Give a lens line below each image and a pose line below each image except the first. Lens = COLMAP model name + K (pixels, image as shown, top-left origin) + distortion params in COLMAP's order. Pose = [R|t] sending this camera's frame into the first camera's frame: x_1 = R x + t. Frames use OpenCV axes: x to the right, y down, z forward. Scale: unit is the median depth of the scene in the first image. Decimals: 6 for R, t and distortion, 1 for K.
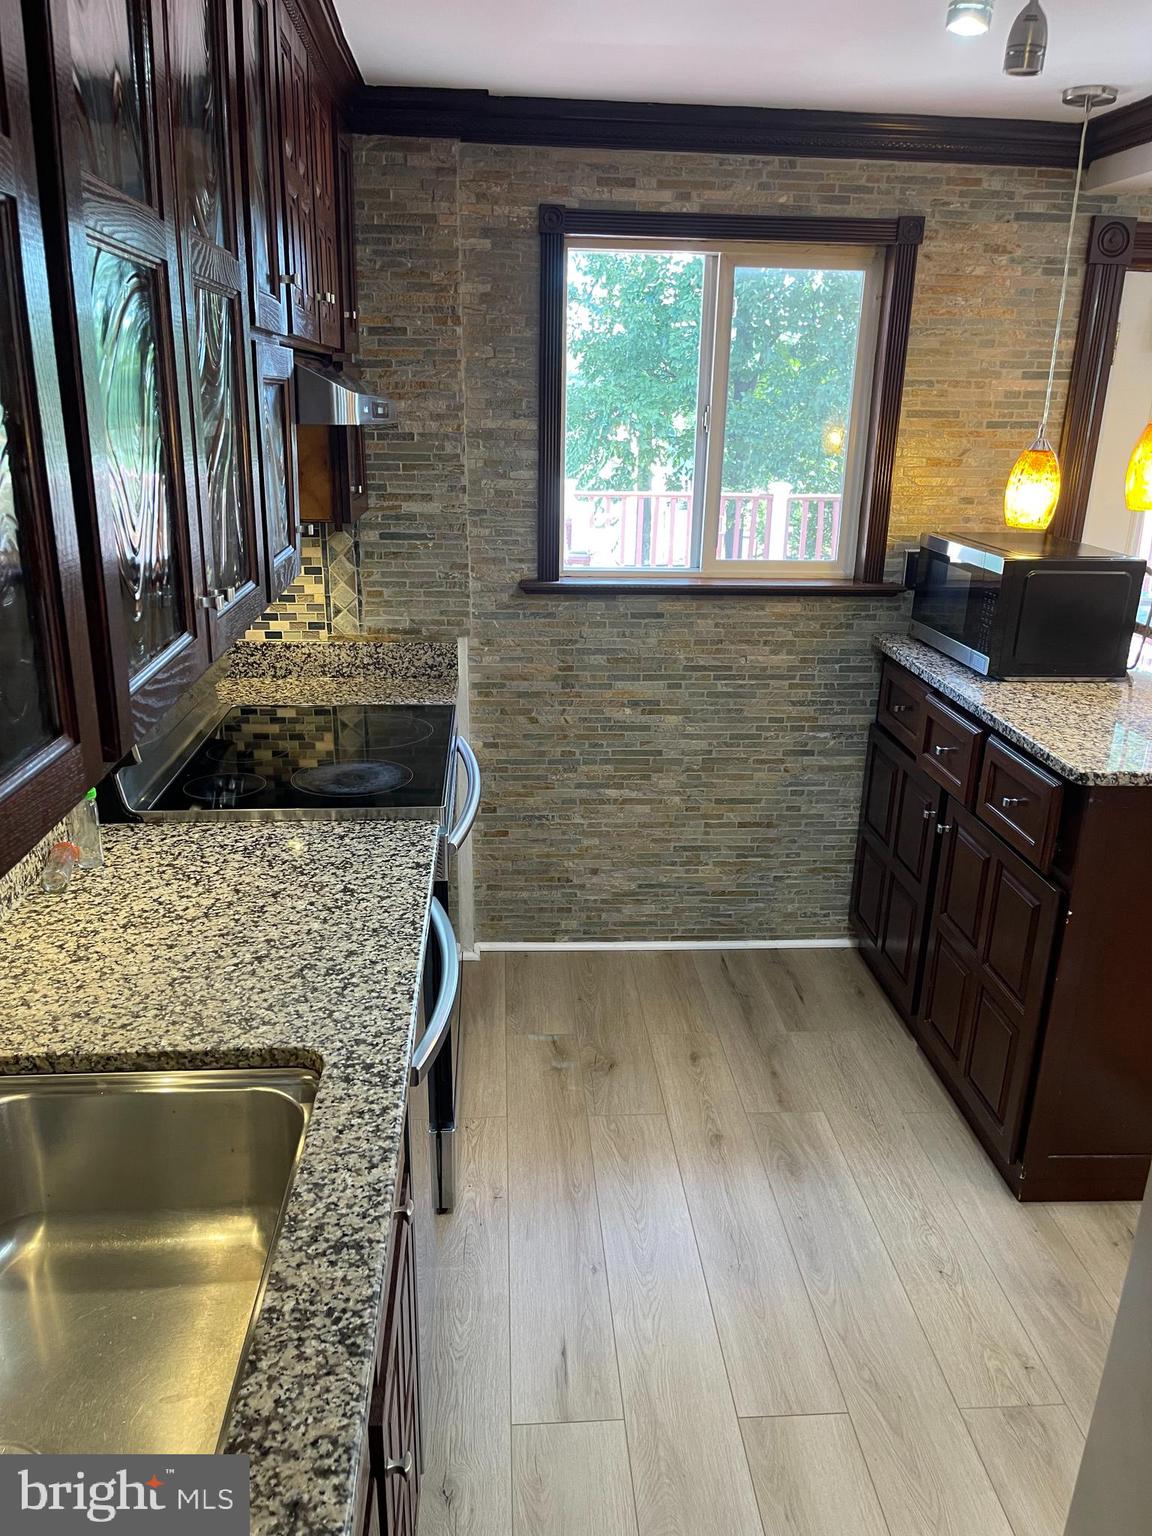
lens RADIAL K [[1158.5, 0, 576.0], [0, 1158.5, 768.0], [0, 0, 1]] dist [0.047313, -0.062947]
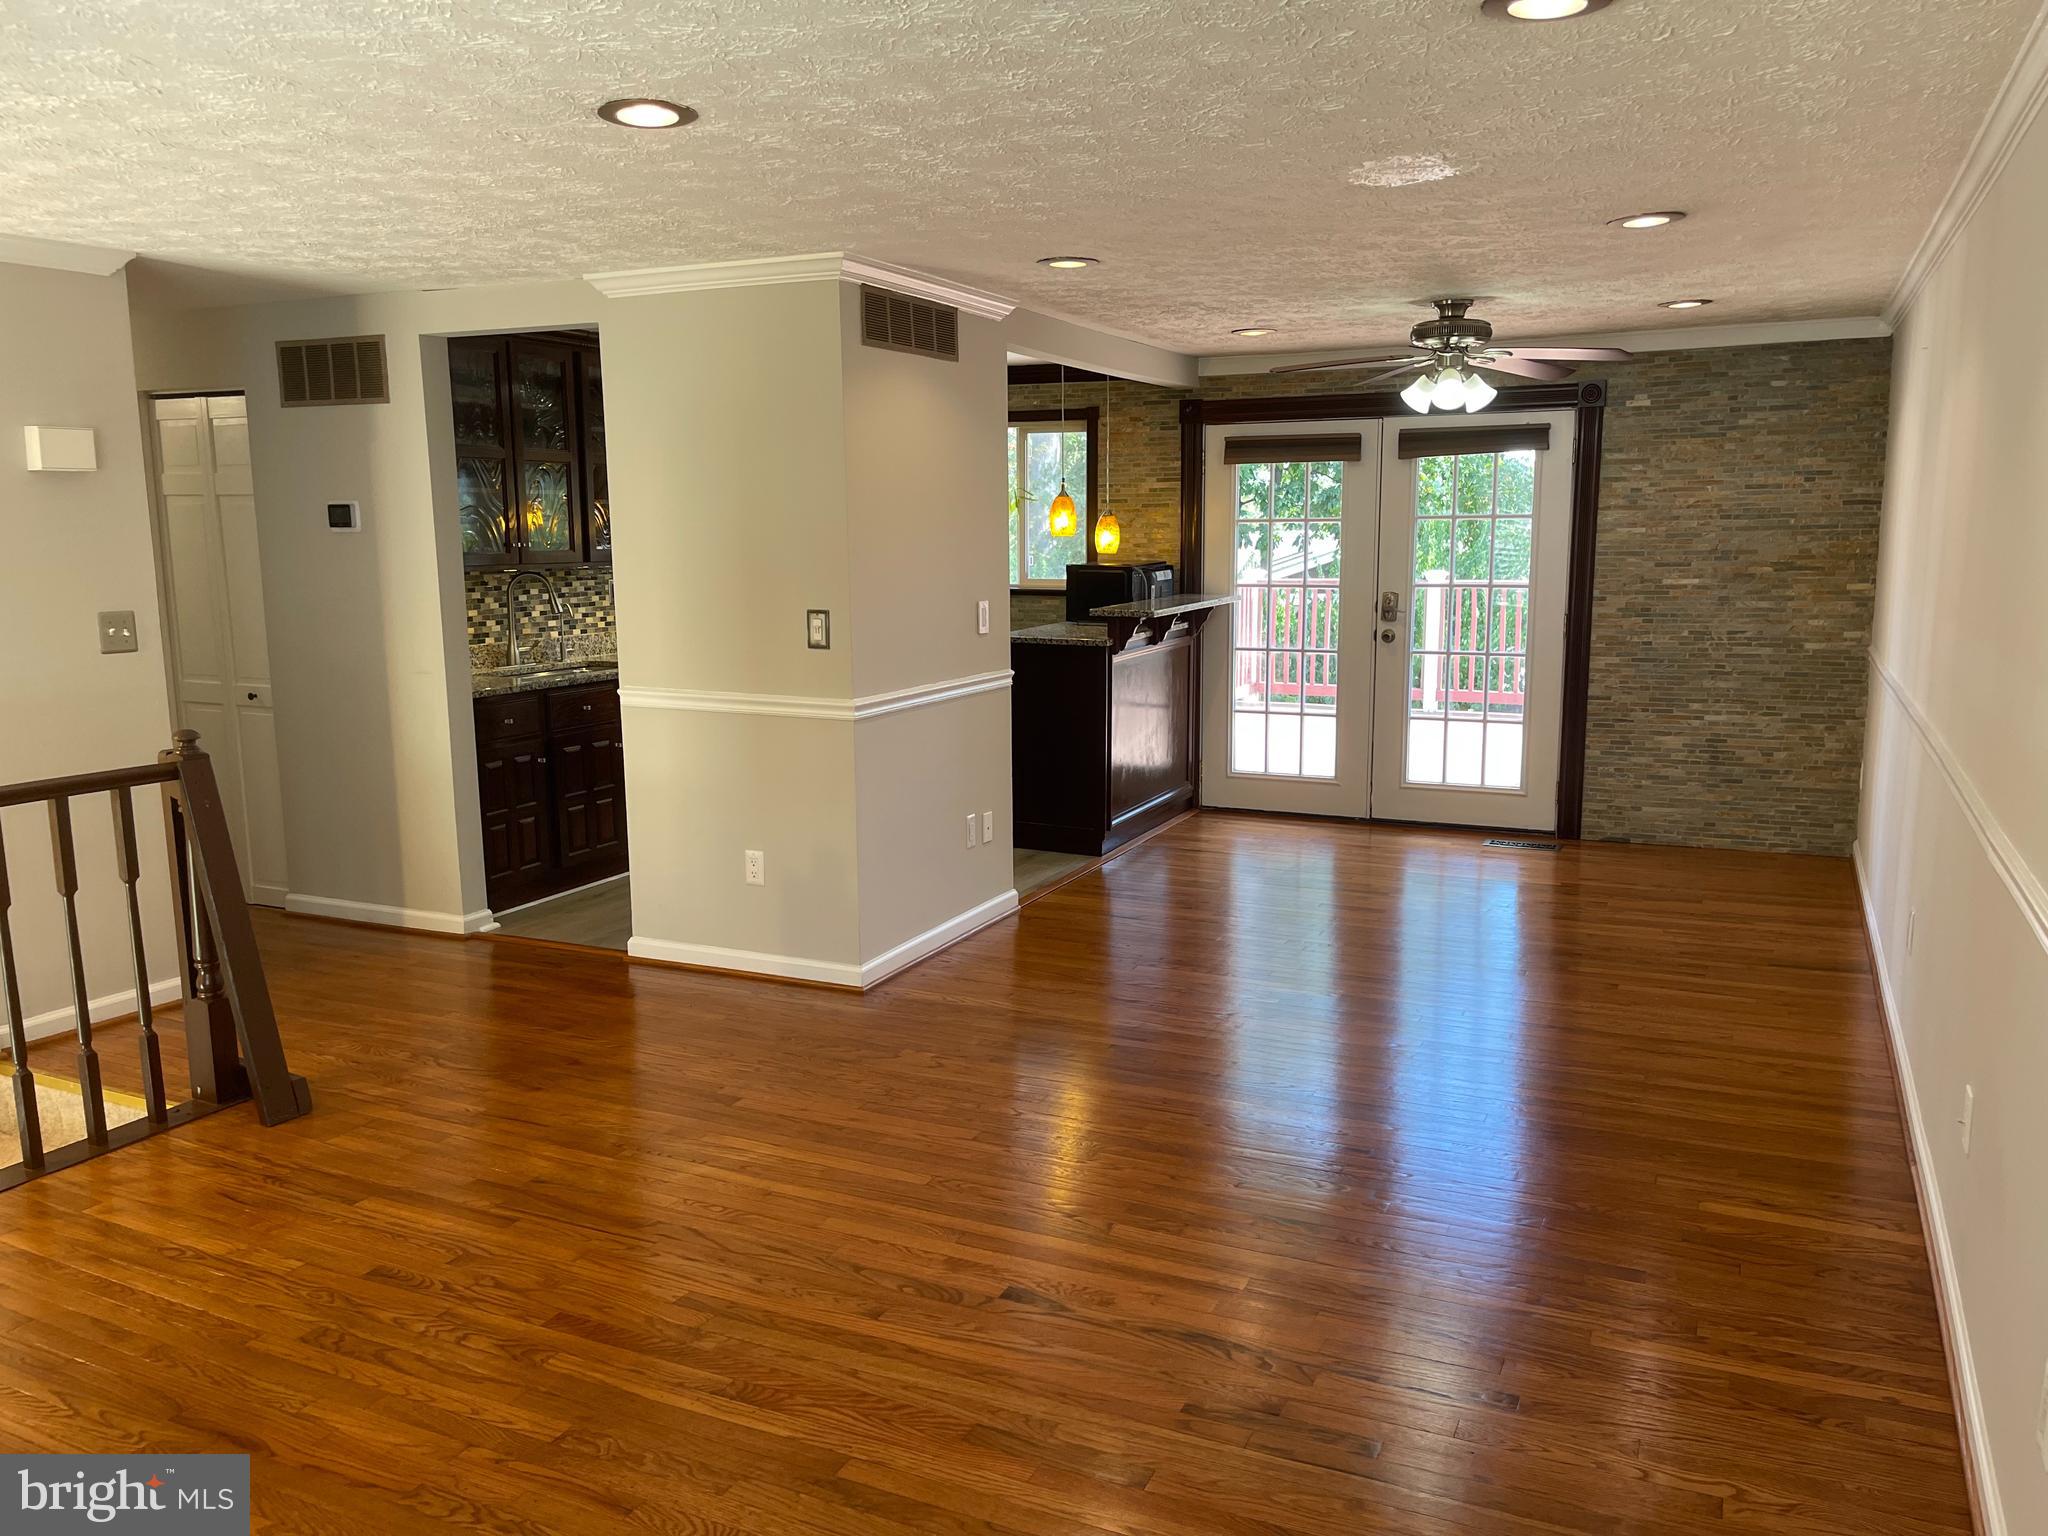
lens RADIAL K [[1557.7, 0, 1036.2], [0, 1557.7, 773.7], [0, 0, 1]] dist [0.108049, -0.130832]
pose [[0.876669, 0.048054, -0.478687, 1.484608], [-0.126035, 0.983188, -0.132121, 0.509890], [0.464291, 0.176158, 0.867988, -1.255801]]
